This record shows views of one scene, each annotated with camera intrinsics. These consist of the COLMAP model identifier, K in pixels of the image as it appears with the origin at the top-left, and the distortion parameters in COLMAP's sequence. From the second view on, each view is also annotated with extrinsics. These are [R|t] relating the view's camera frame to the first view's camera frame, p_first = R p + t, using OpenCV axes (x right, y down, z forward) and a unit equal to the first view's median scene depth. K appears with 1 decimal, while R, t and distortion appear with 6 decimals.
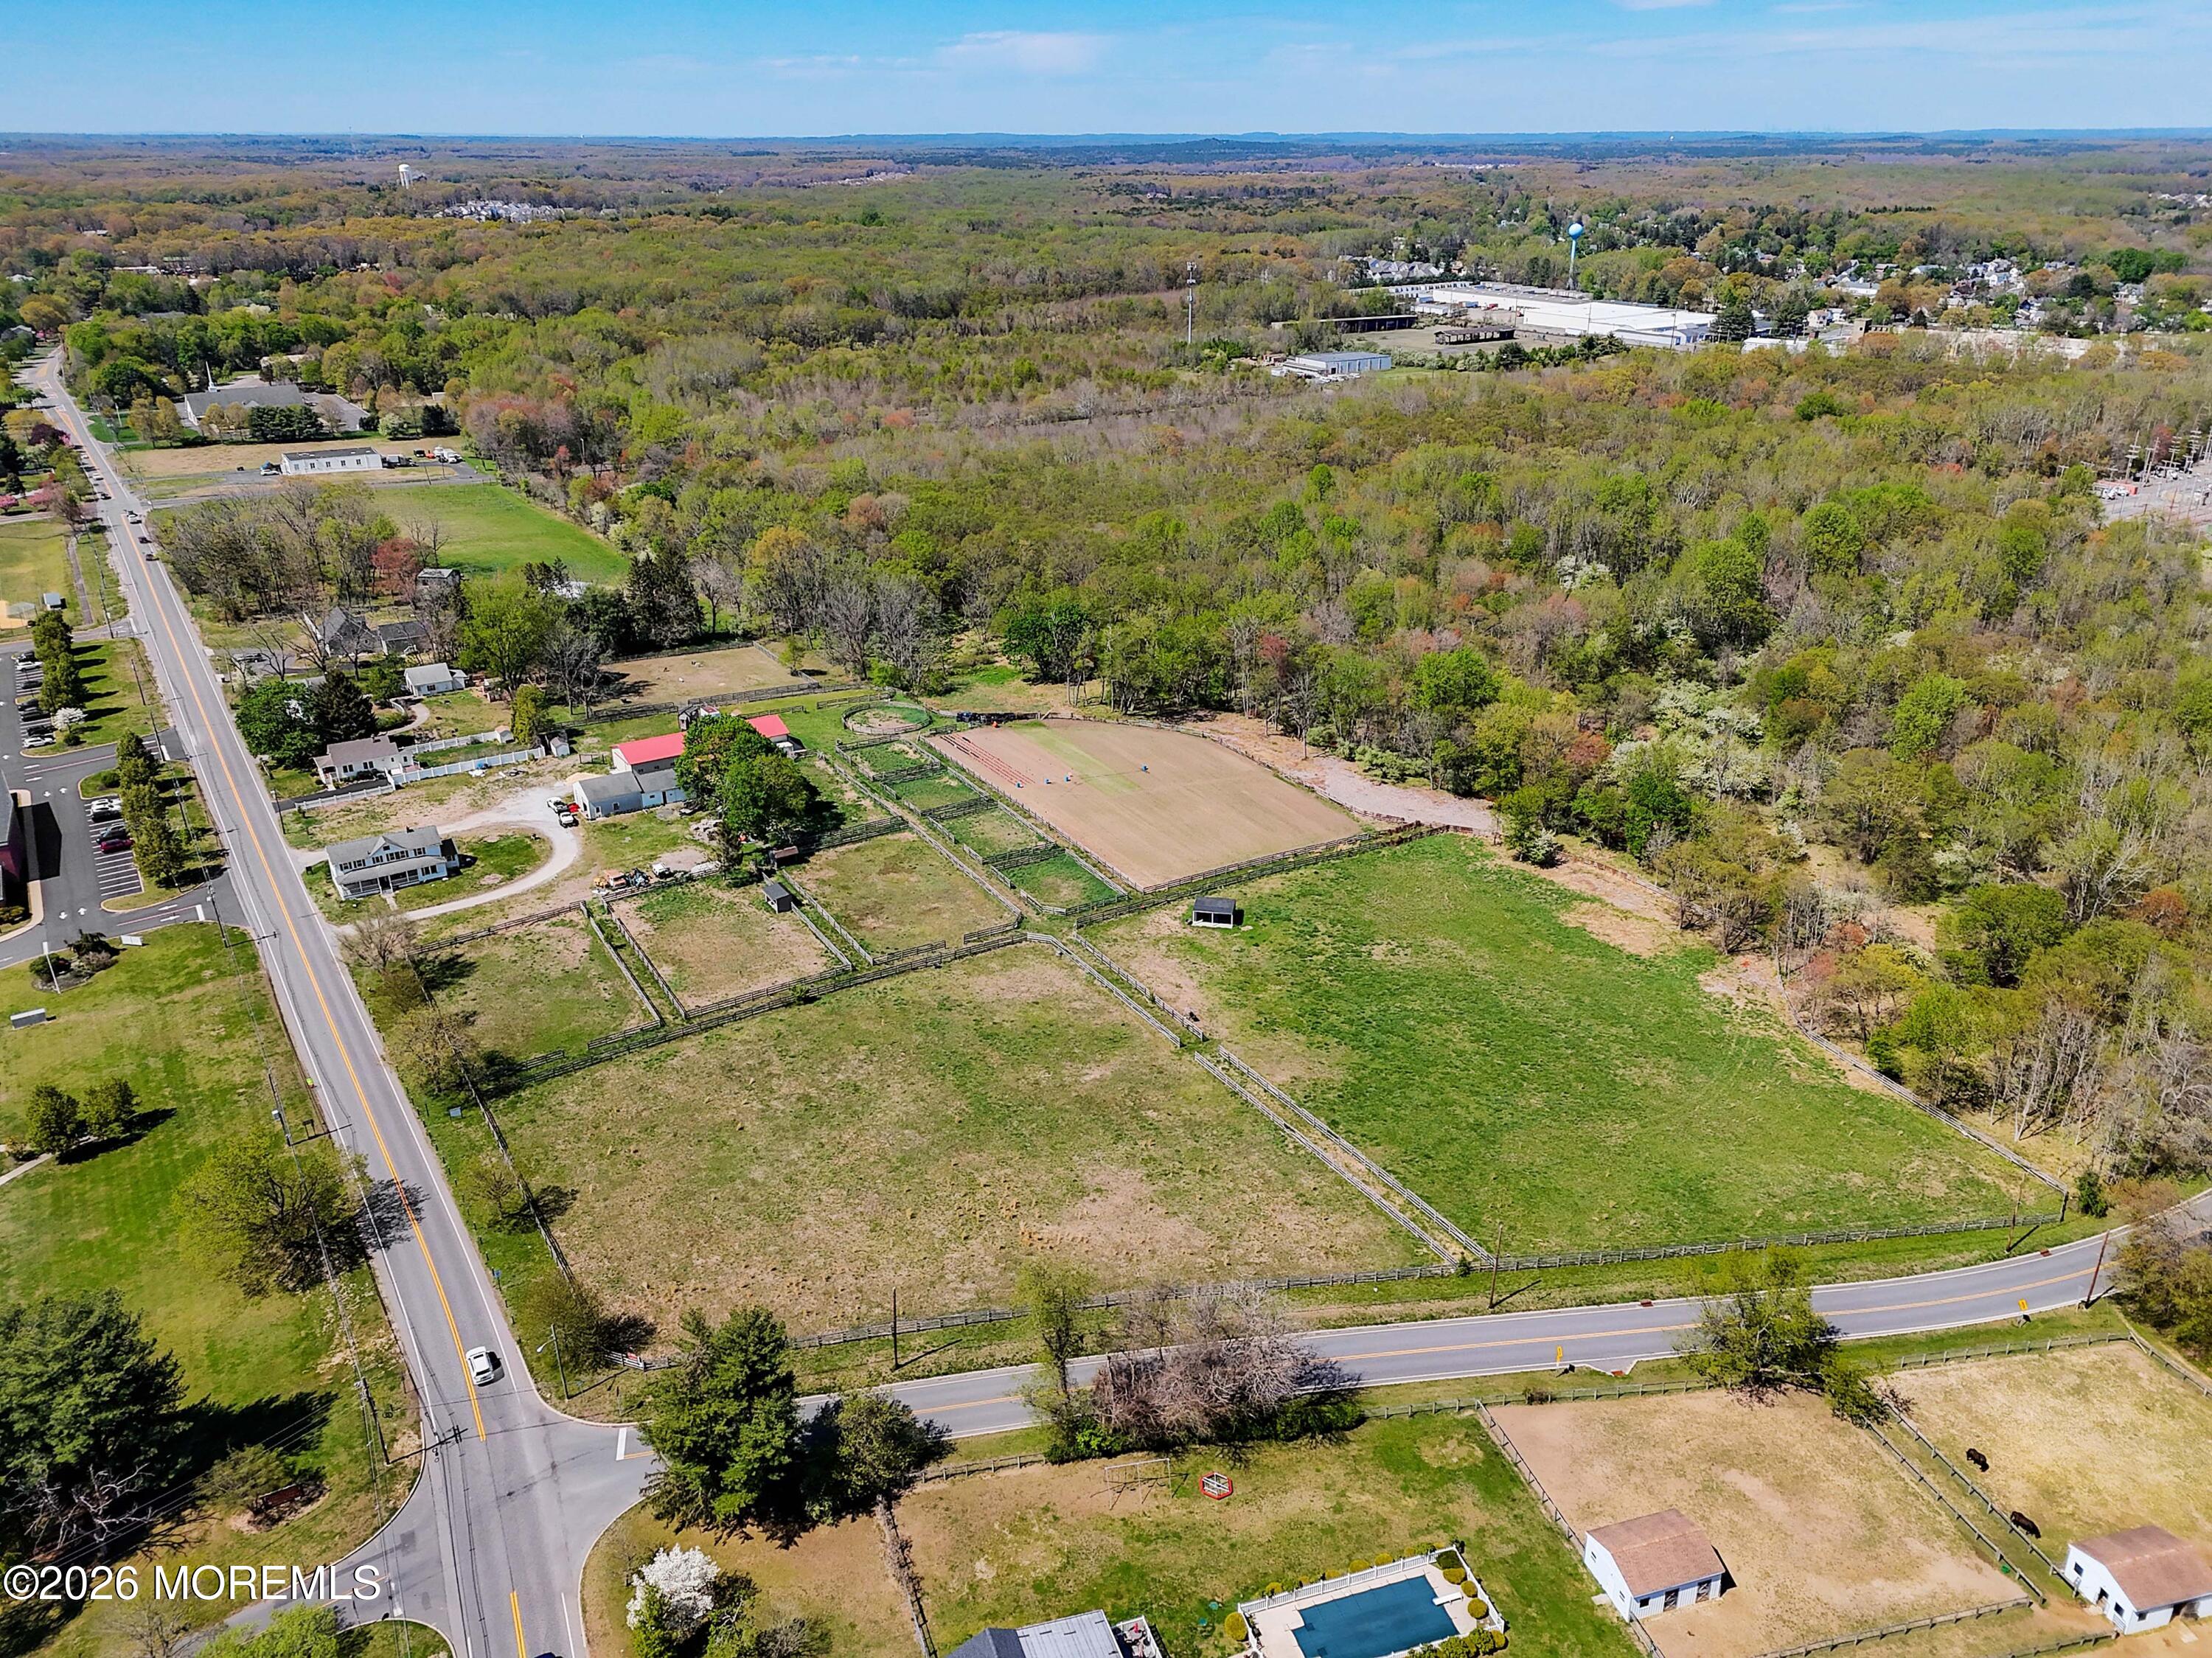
lens RADIAL K [[1600.3, 0, 1115.4], [0, 1600.3, 856.7], [0, 0, 1]] dist [0.071096, -0.054784]
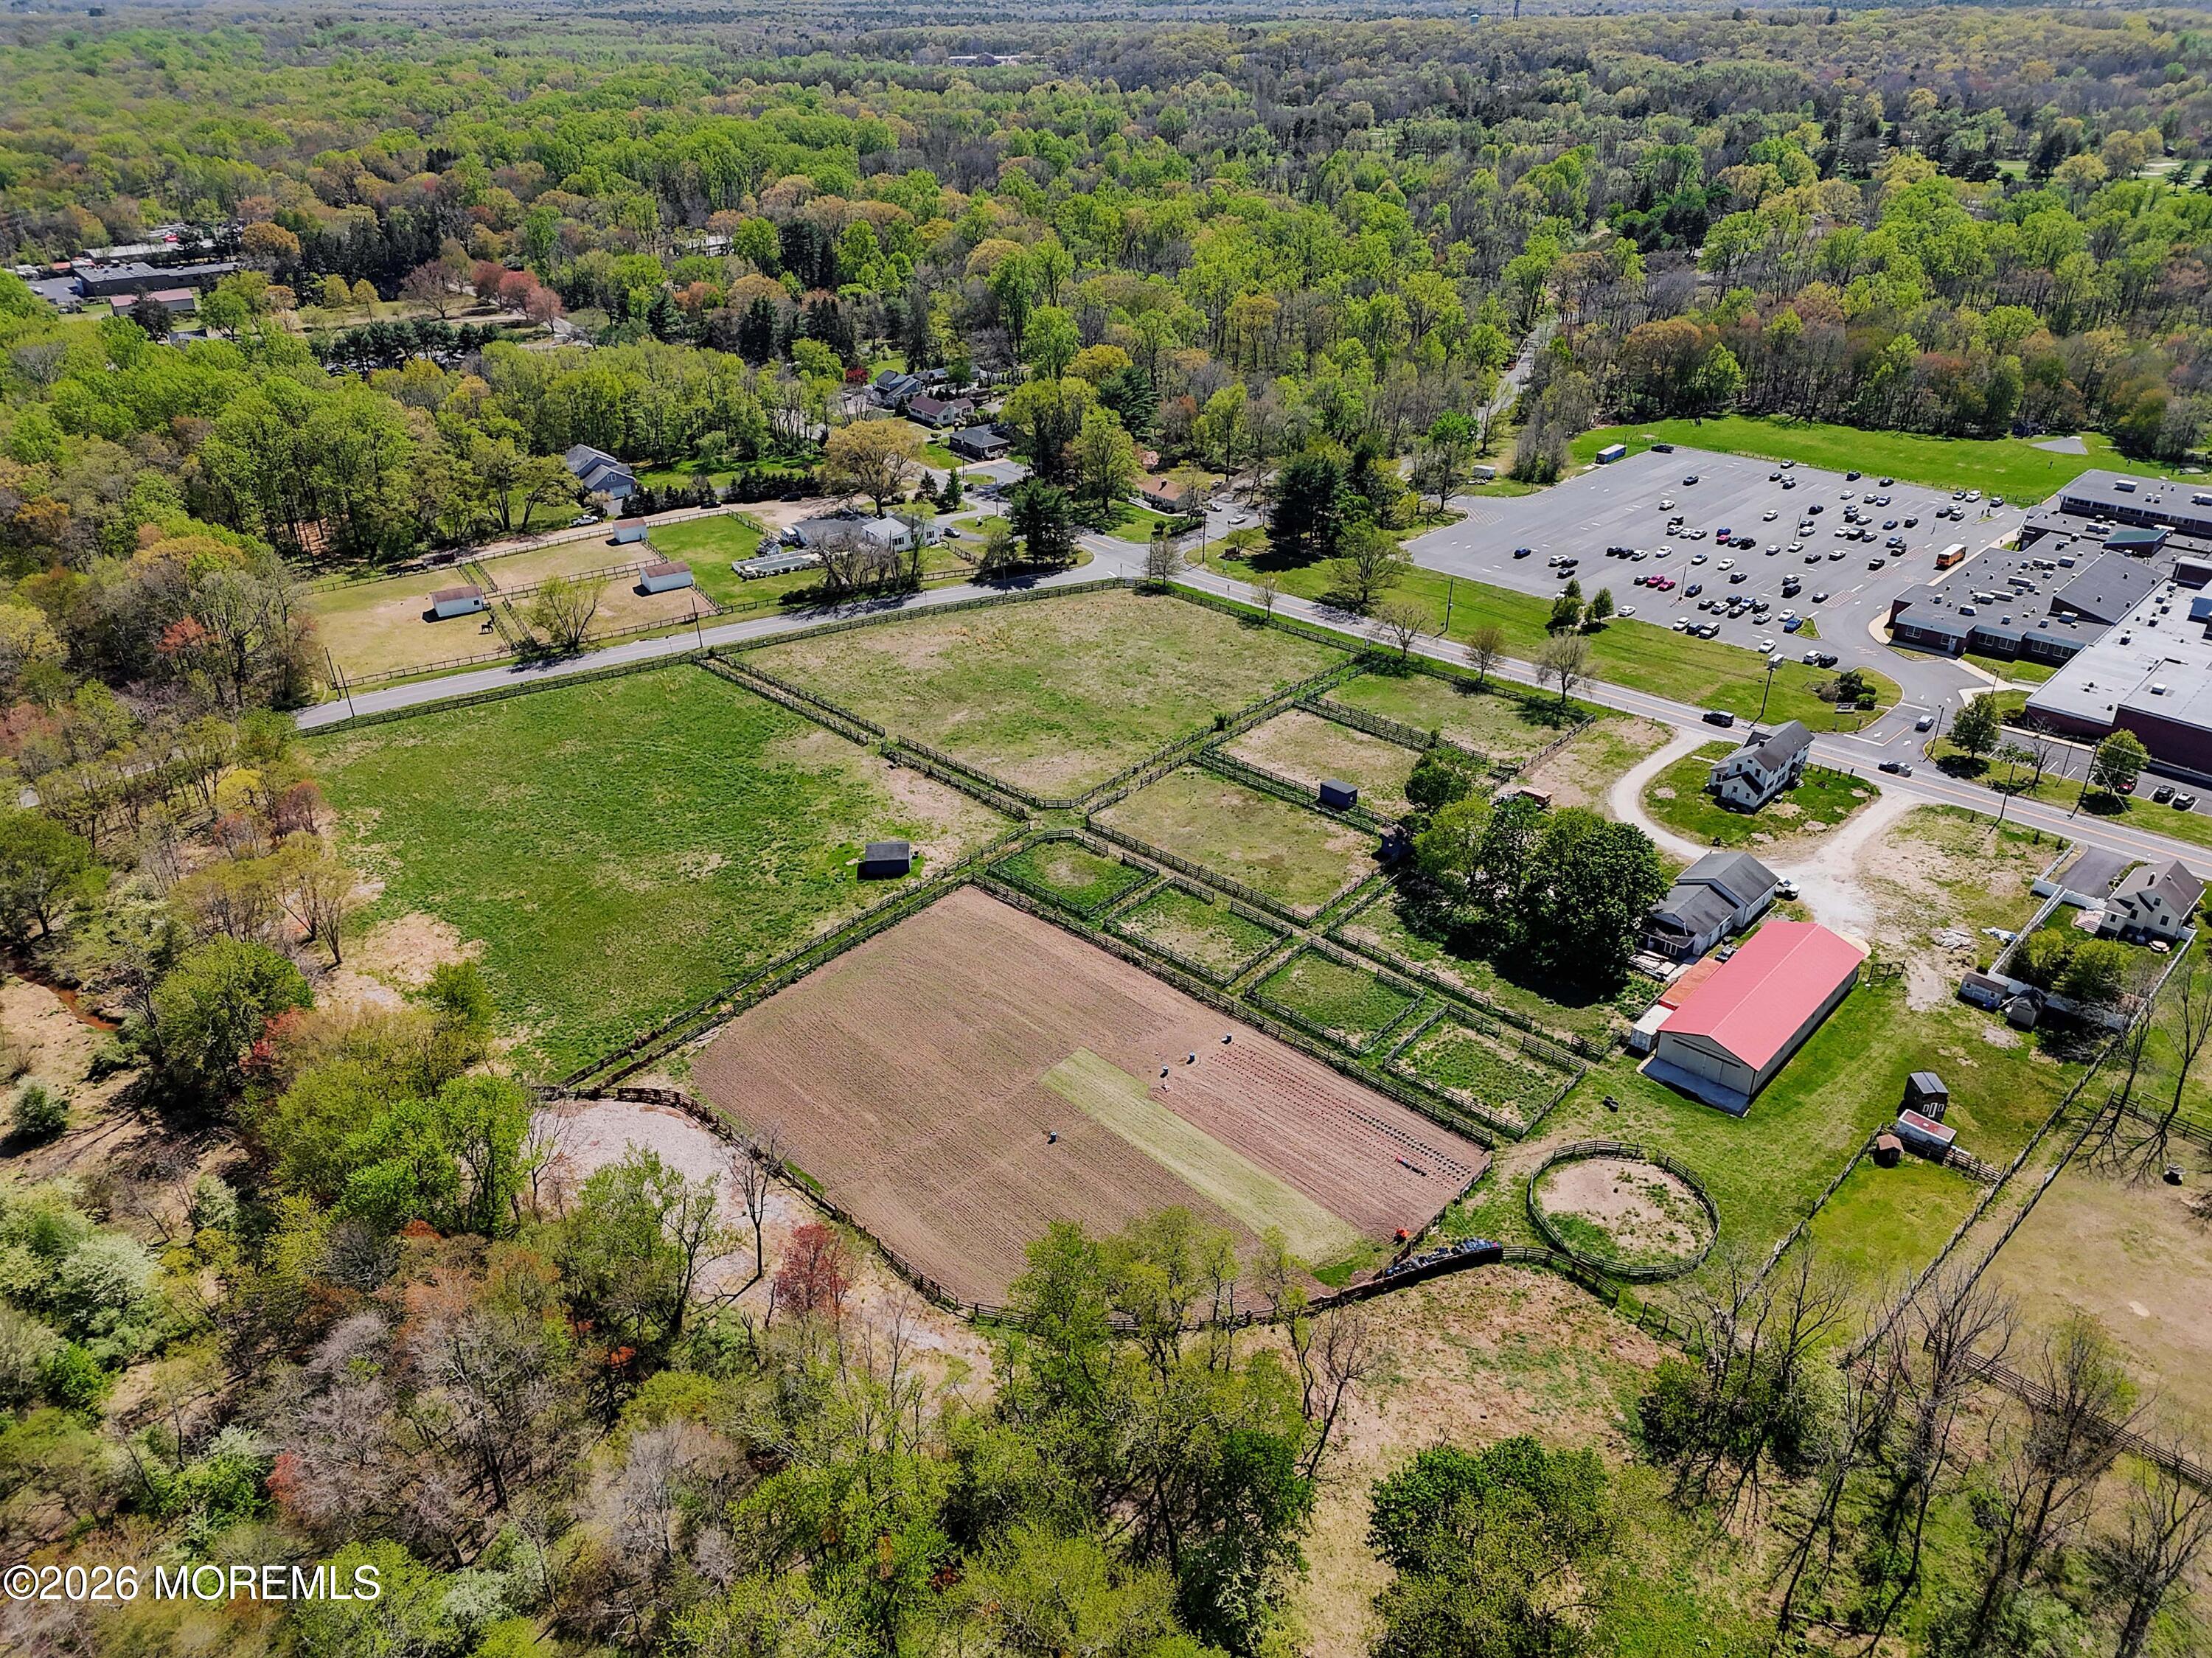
lens RADIAL K [[1603.1, 0, 1102.7], [0, 1603.1, 850.6], [0, 0, 1]] dist [0.075154, -0.067572]
pose [[-0.971210, 0.128603, -0.200532, 0.116965], [-0.083479, 0.604676, 0.792085, -0.660264], [0.223122, 0.786021, -0.576531, 1.453808]]
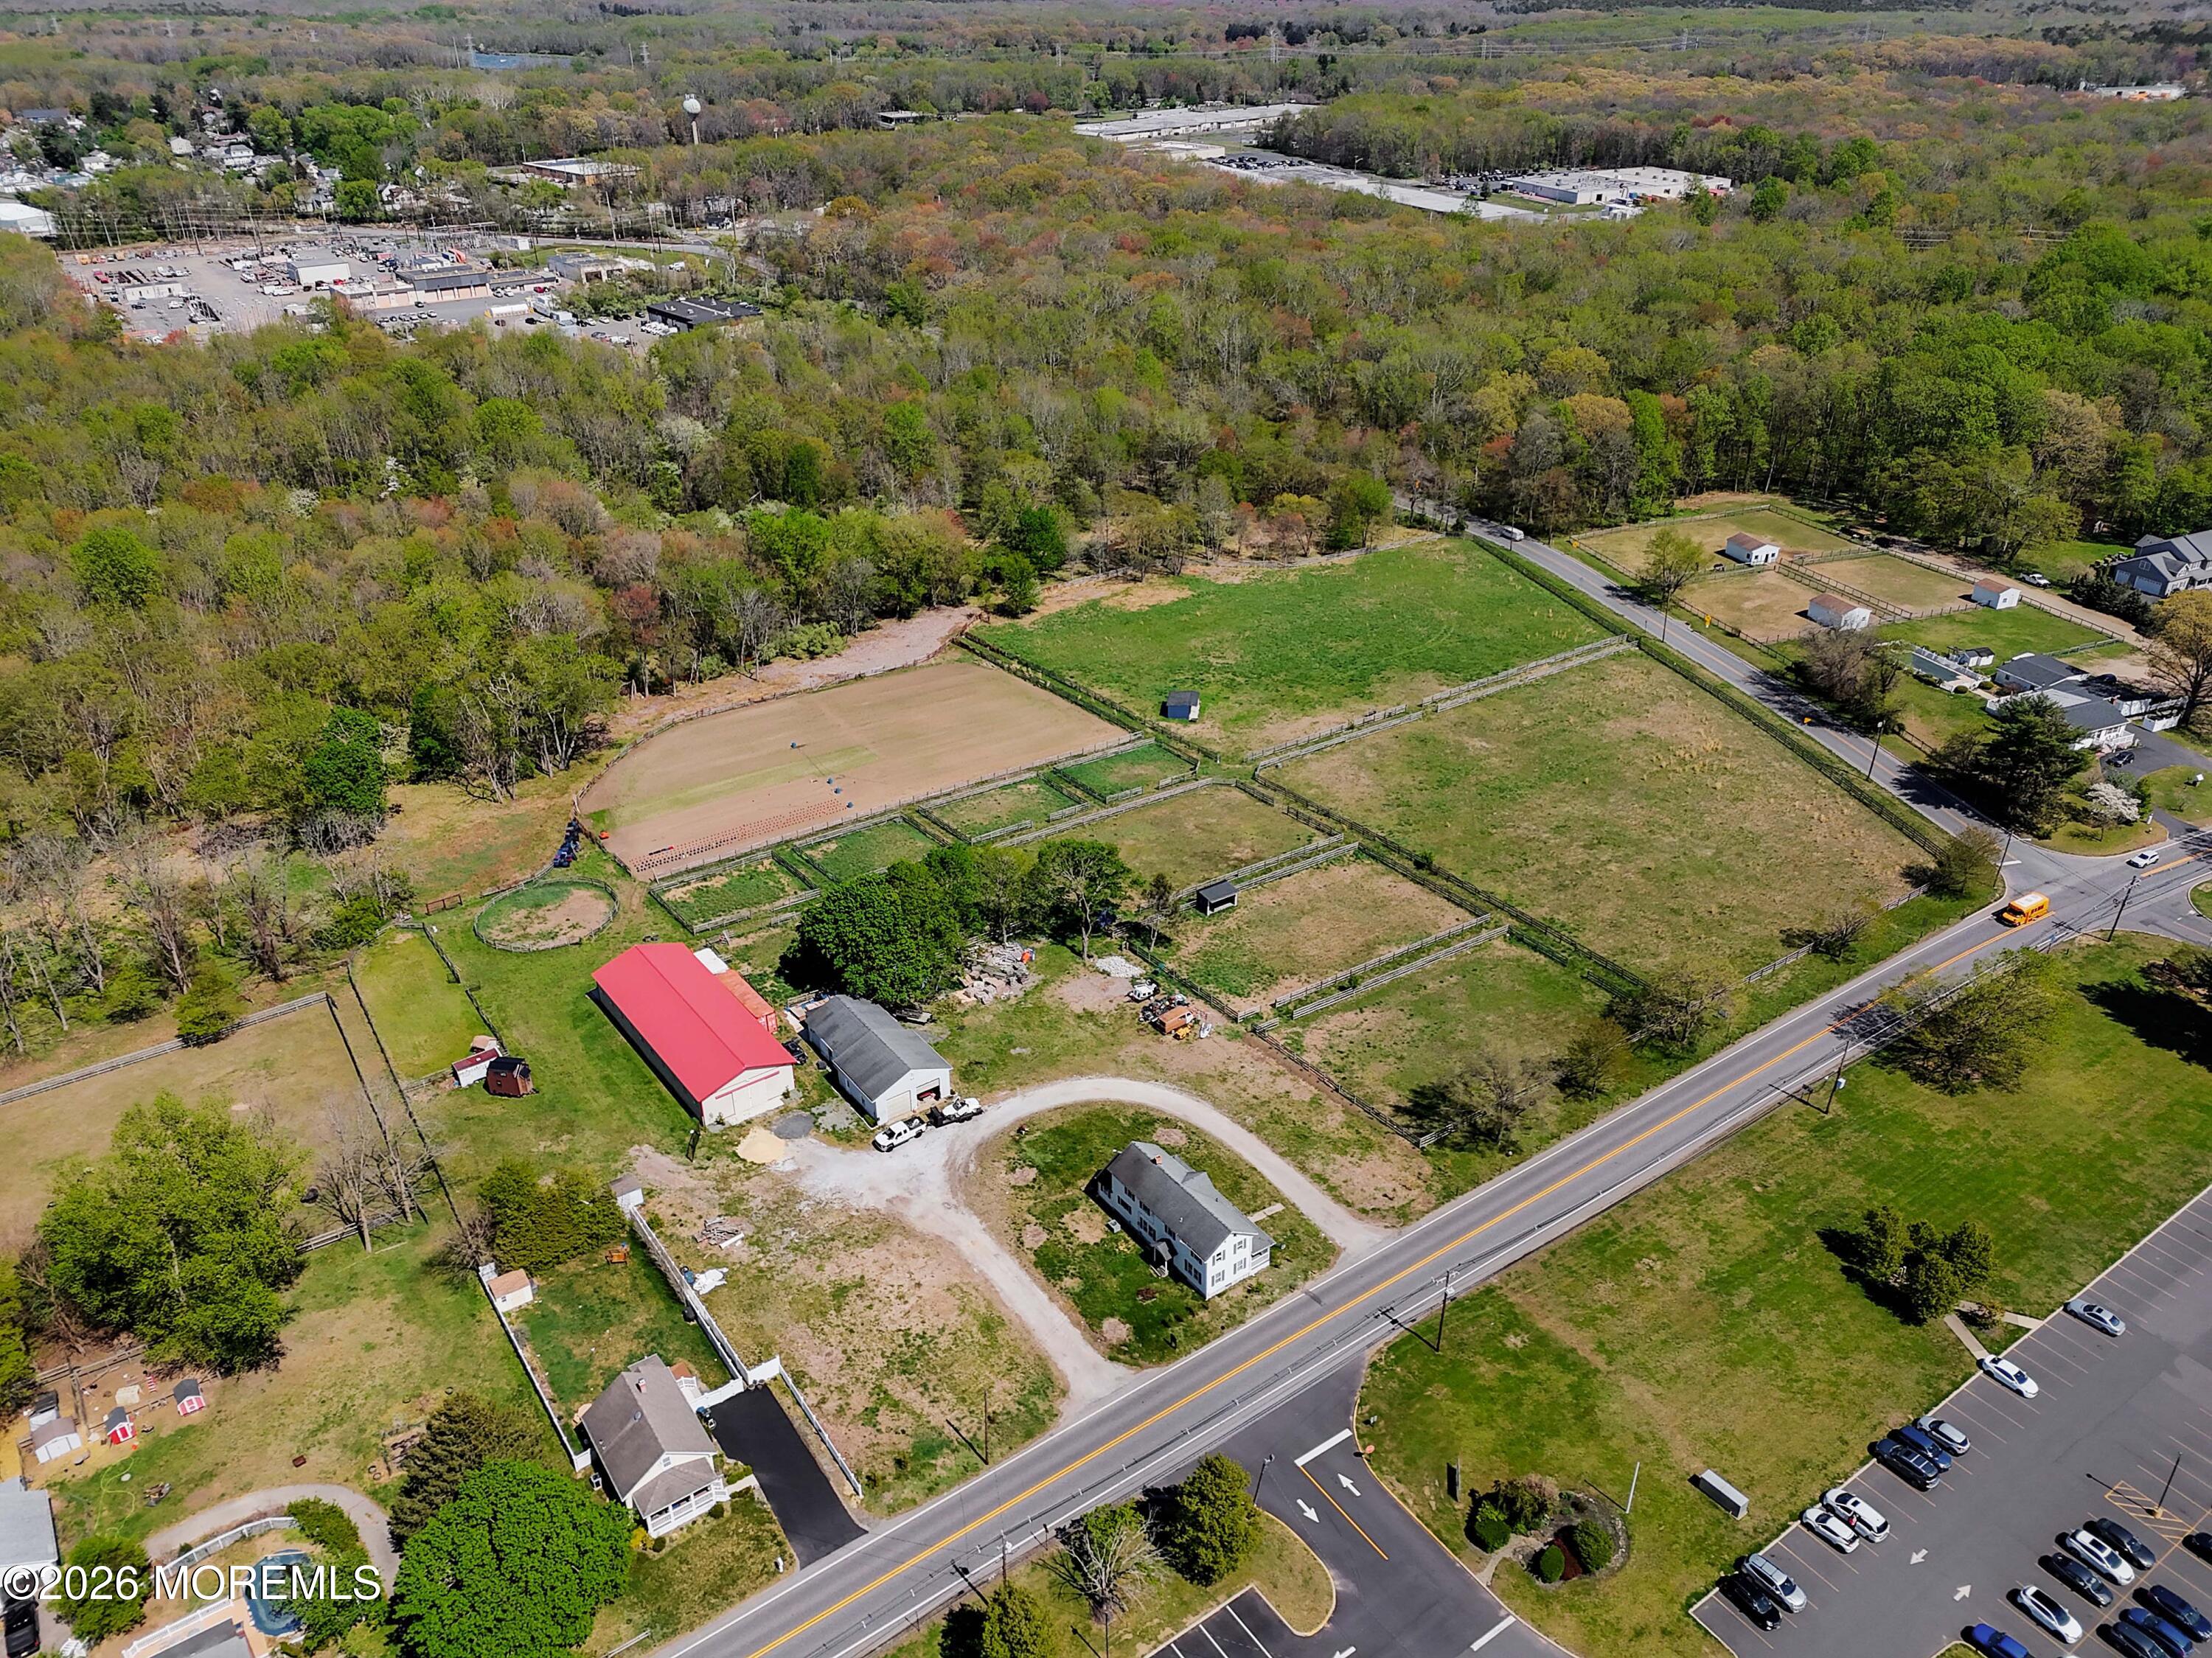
lens RADIAL K [[1611.8, 0, 1106.0], [0, 1611.8, 829.0], [0, 0, 1]] dist [0.077855, -0.071569]
pose [[-0.044560, -0.475482, 0.878596, -0.895708], [0.416918, 0.790370, 0.448881, -0.393755], [-0.907851, 0.386305, 0.163018, 0.842614]]
